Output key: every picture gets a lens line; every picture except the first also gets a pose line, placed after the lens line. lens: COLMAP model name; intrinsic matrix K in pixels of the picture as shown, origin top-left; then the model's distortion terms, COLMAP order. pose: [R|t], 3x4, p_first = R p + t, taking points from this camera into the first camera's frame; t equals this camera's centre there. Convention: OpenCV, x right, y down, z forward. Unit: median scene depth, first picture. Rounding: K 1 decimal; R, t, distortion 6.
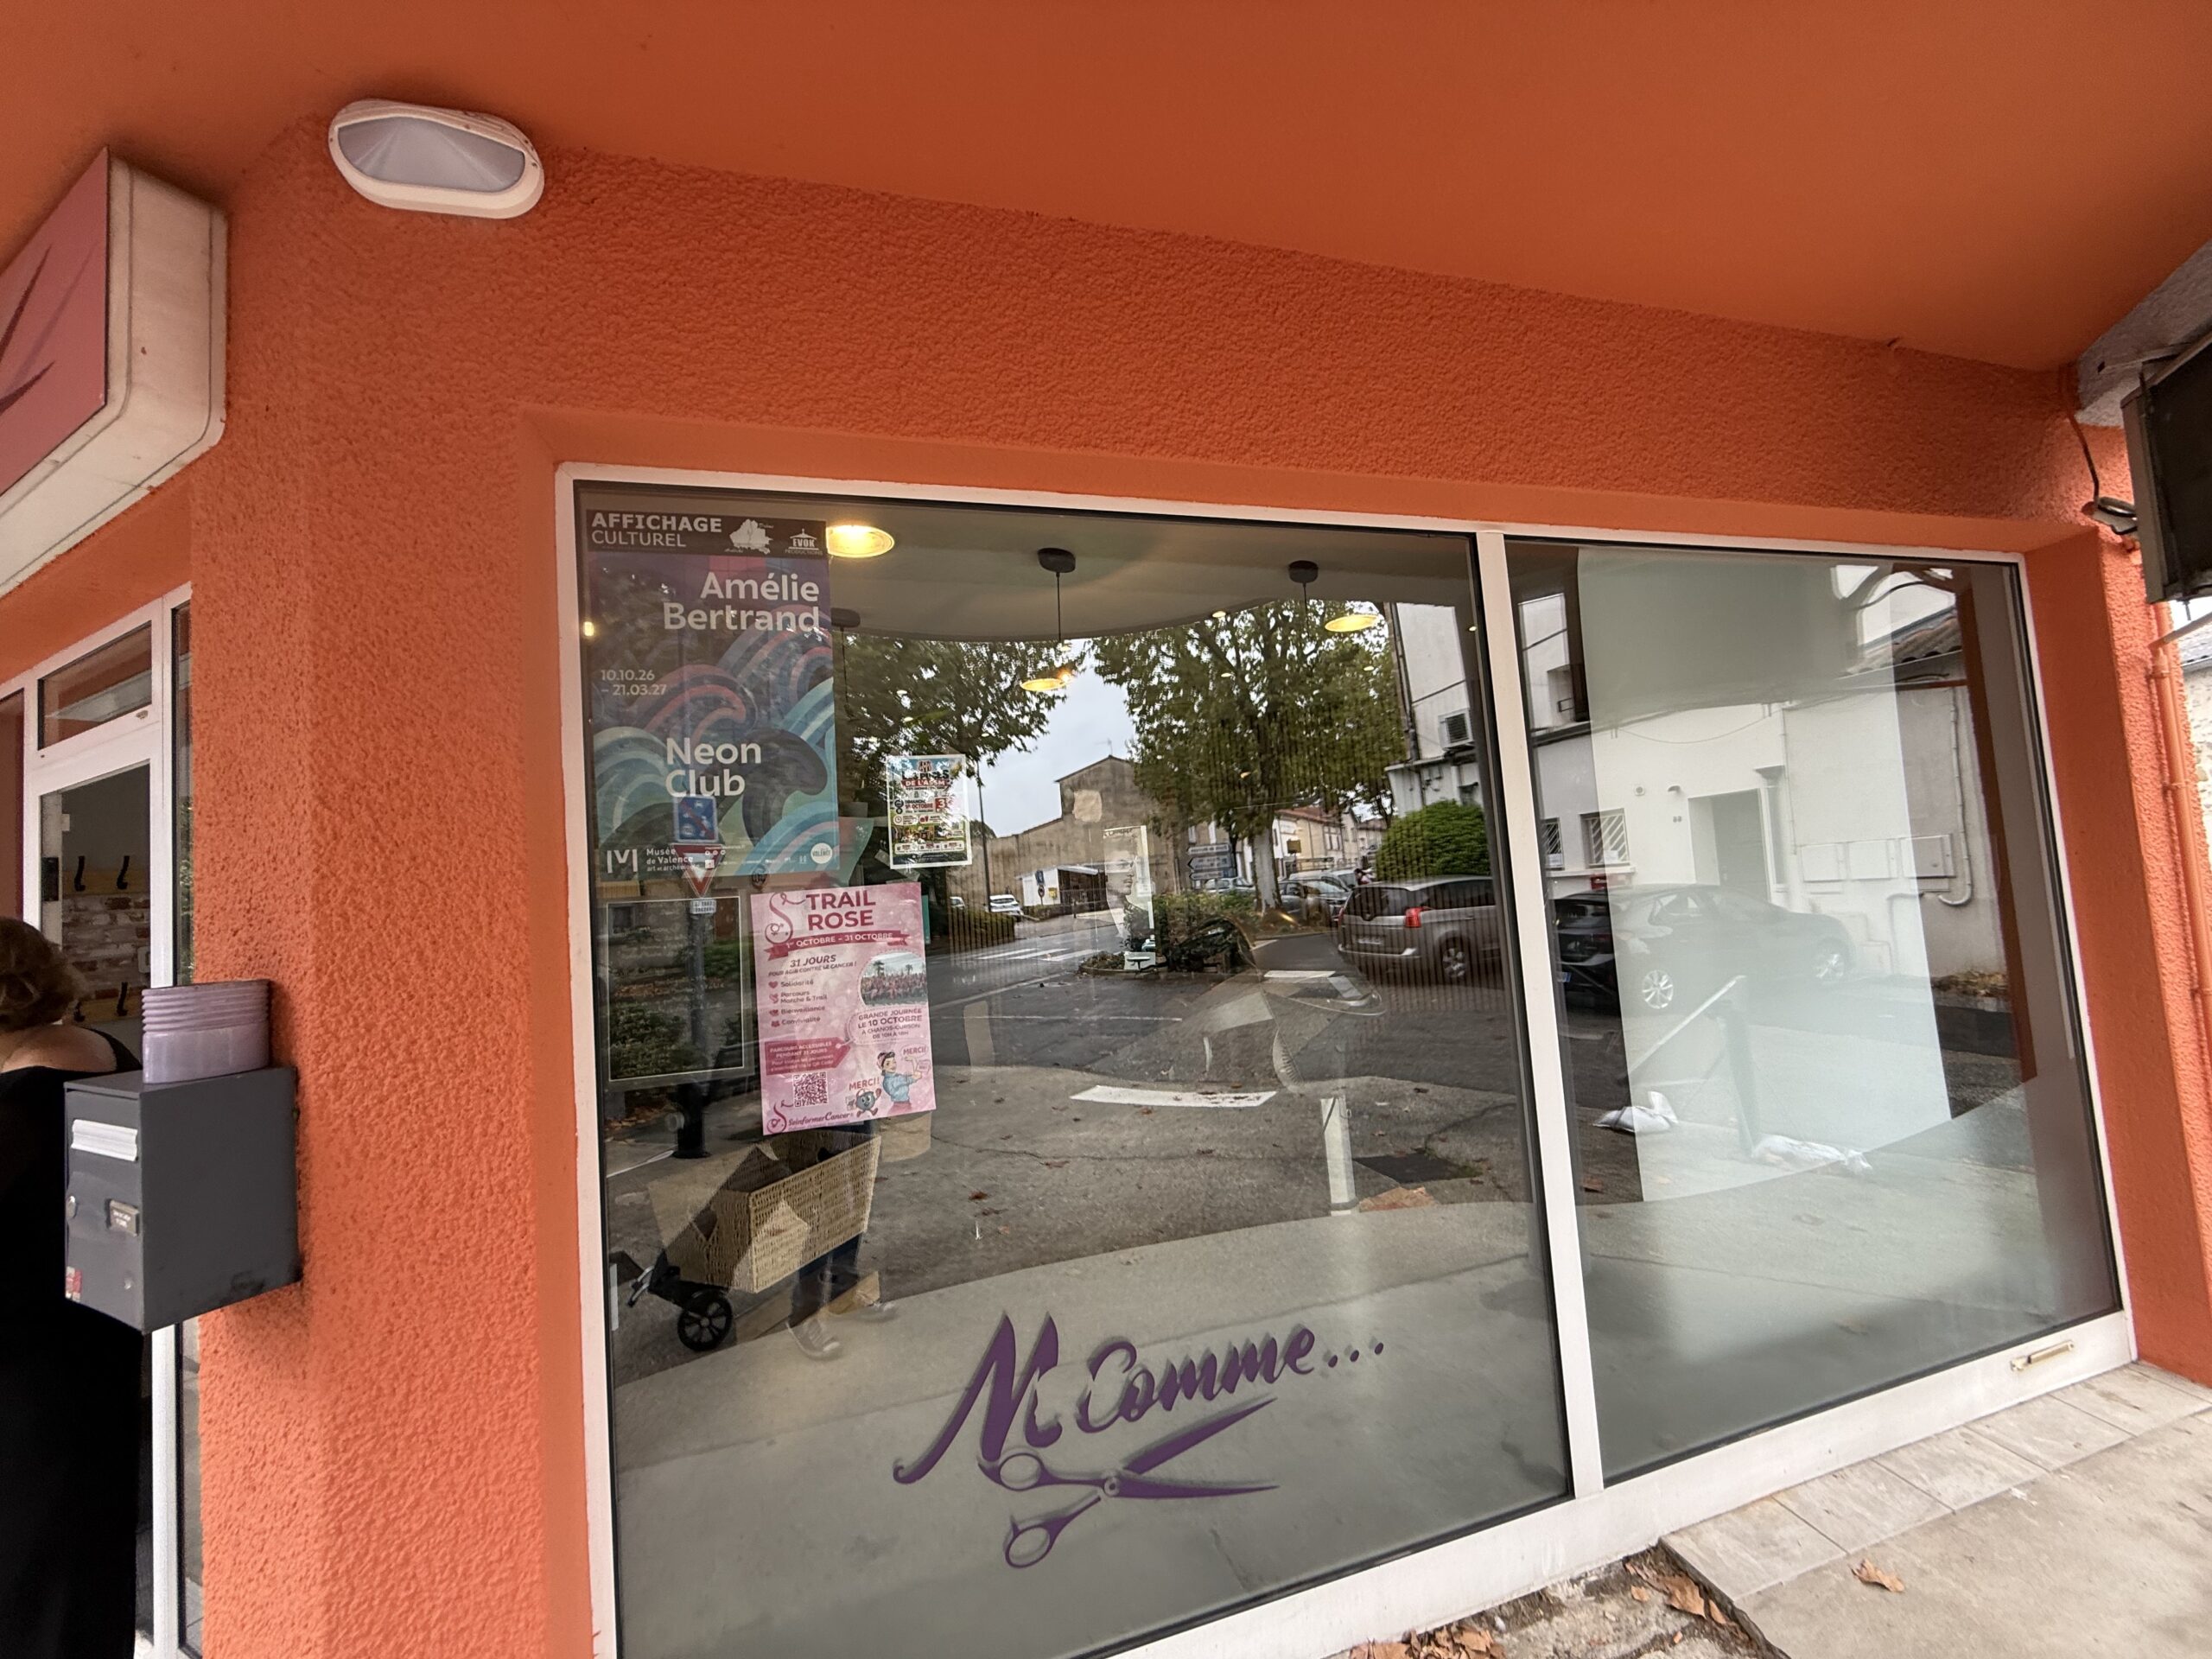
lens RADIAL K [[876.7, 0, 1094.1], [0, 876.7, 827.4], [0, 0, 1]] dist [-0.000425, -0.000379]
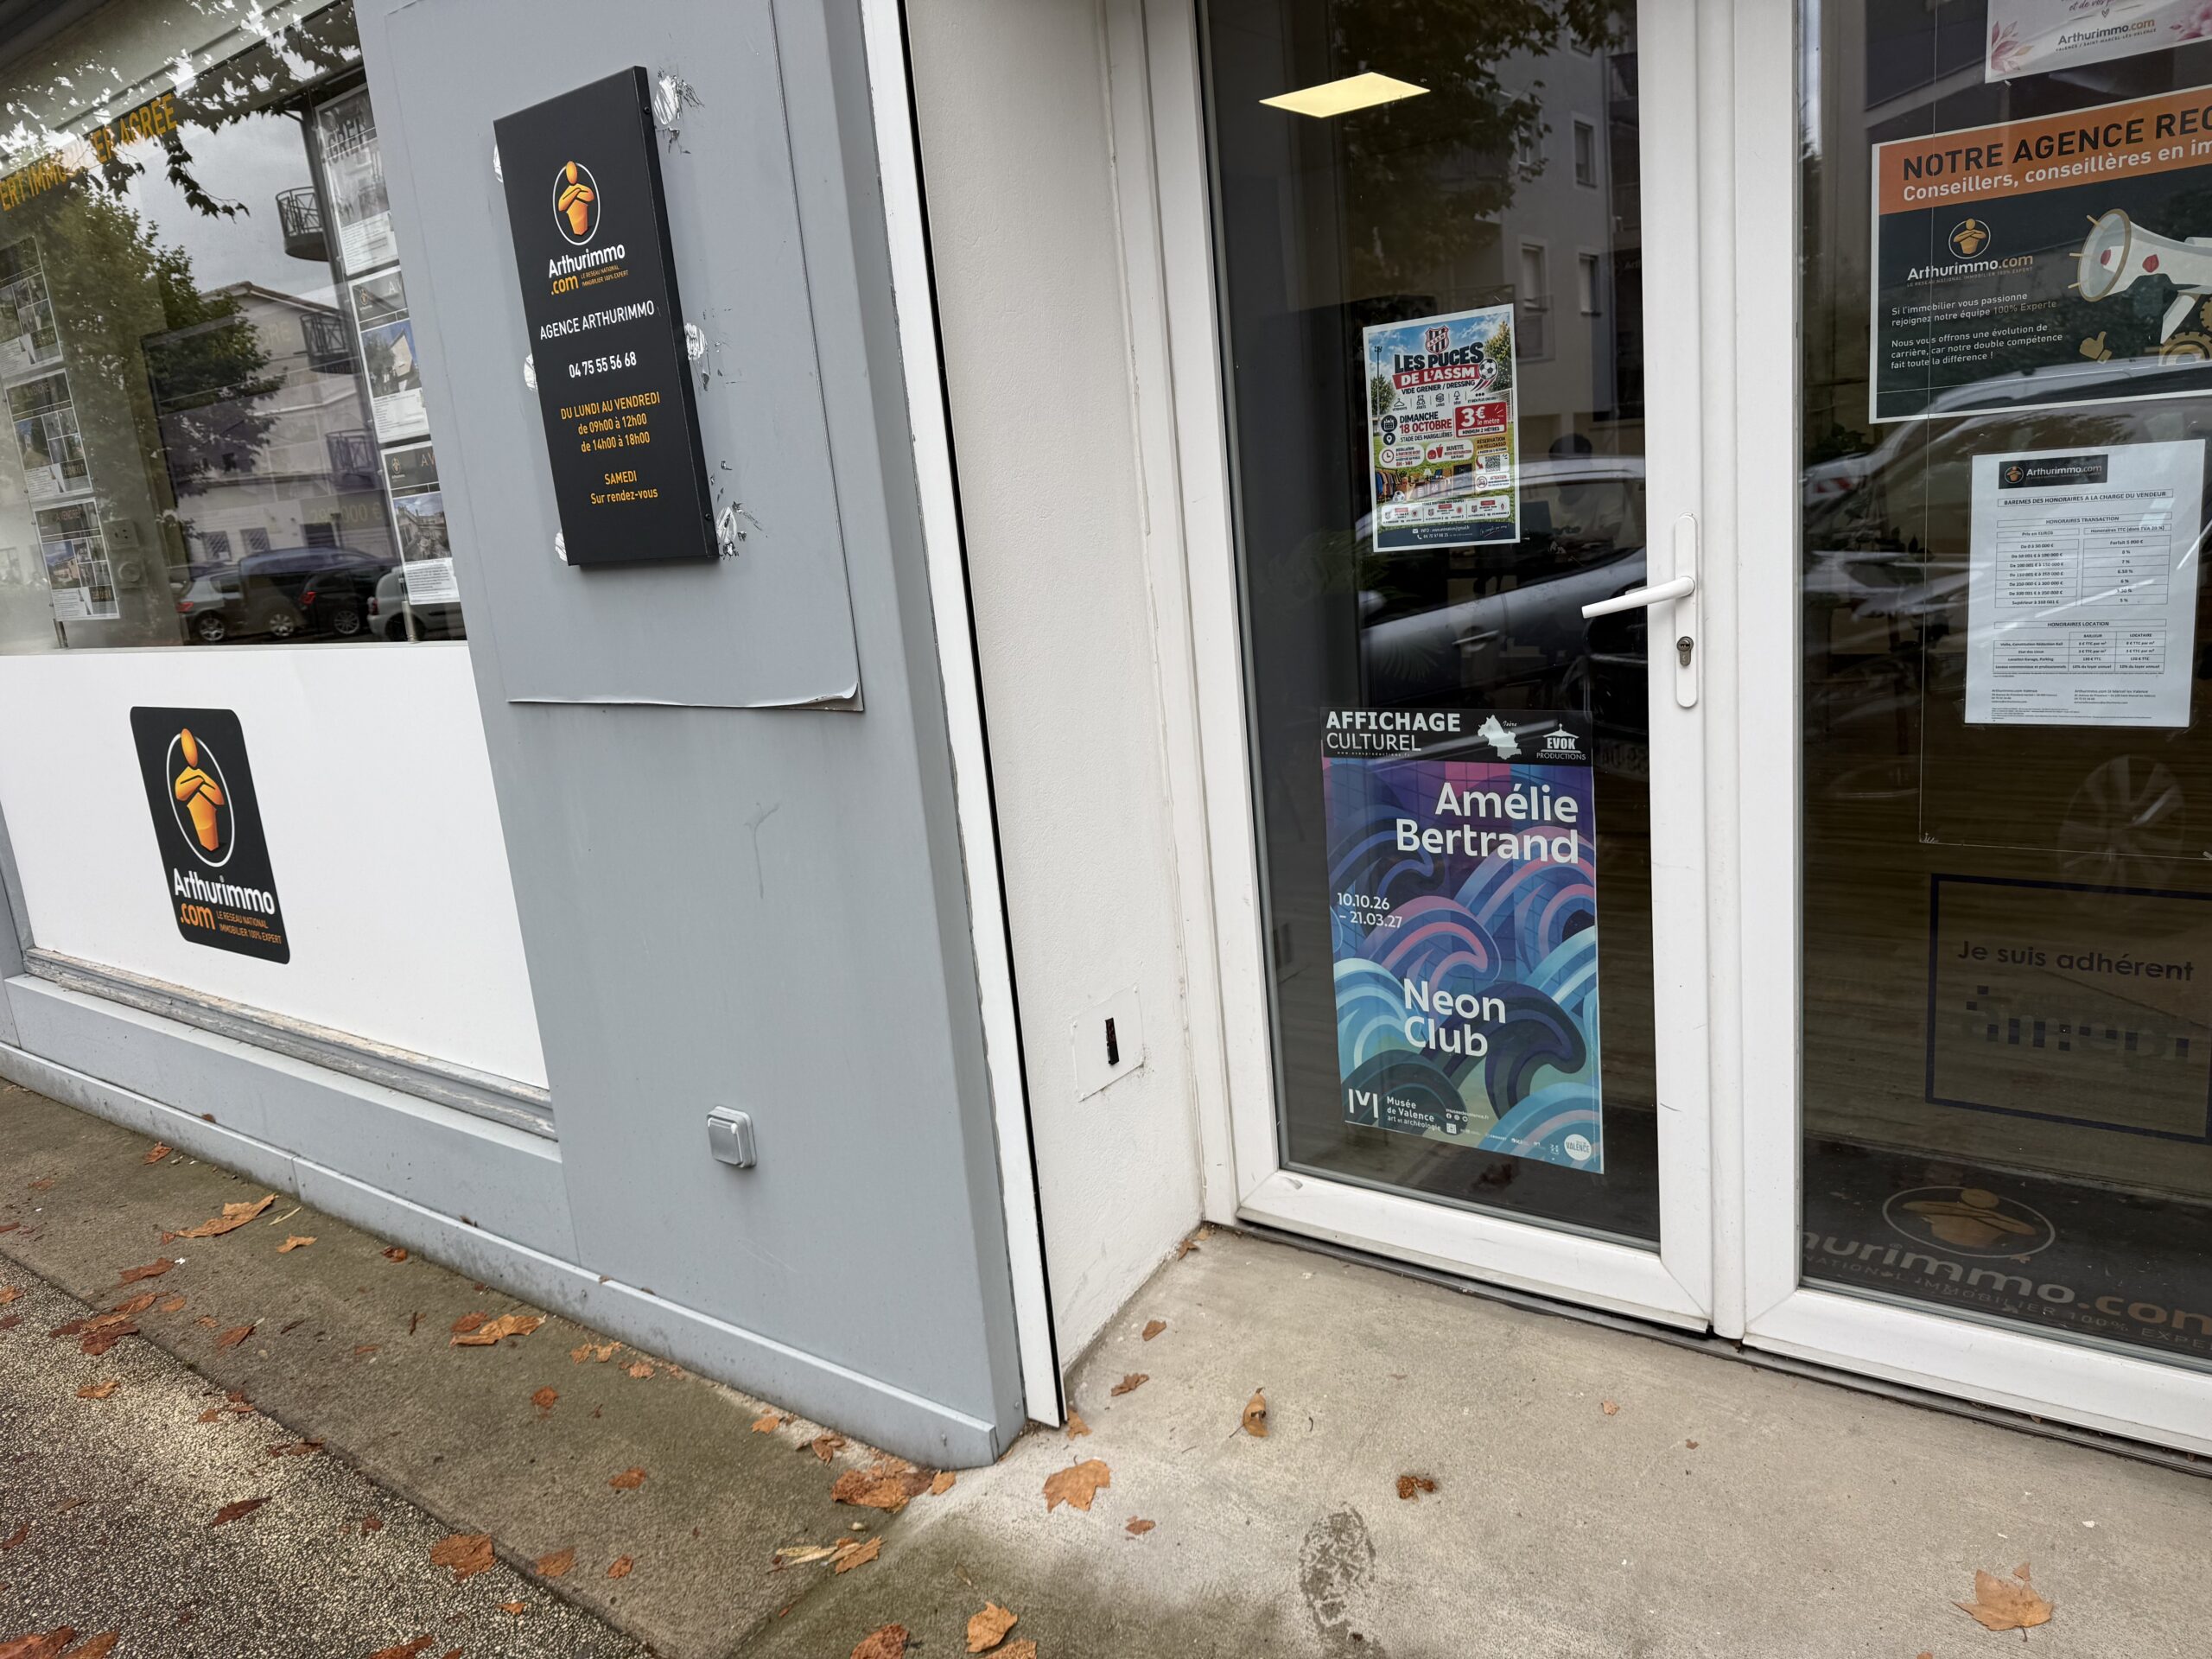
lens RADIAL K [[1533.4, 0, 1107.8], [0, 1533.4, 826.8], [0, 0, 1]] dist [0.058670, -0.076940]
pose [[0.600534, 0.185933, -0.777681, 0.546663], [0.098264, 0.948056, 0.302547, -0.838819], [0.793538, -0.258108, 0.551069, -0.010063]]
